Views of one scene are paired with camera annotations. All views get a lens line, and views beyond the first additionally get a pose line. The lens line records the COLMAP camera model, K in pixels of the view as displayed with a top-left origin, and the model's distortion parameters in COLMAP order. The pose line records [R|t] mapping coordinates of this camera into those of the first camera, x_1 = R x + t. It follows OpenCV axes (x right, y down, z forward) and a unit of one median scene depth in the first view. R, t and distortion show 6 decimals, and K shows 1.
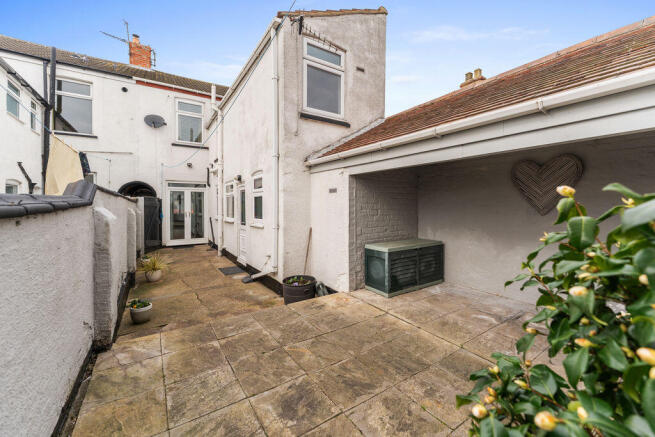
lens RADIAL K [[273.1, 0, 332.1], [0, 273.1, 198.2], [0, 0, 1]] dist [-0.000580, 0.001330]
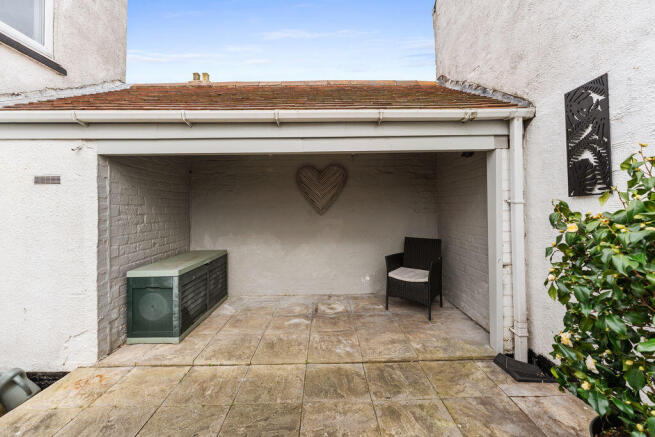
lens RADIAL K [[273.1, 0, 327.9], [0, 273.1, 200.6], [0, 0, 1]] dist [-0.000580, 0.001330]
pose [[0.536374, 0.019902, 0.843746, -0.162771], [-0.005336, 0.999782, -0.020190, 0.020931], [-0.843964, 0.006327, 0.536363, 0.295689]]
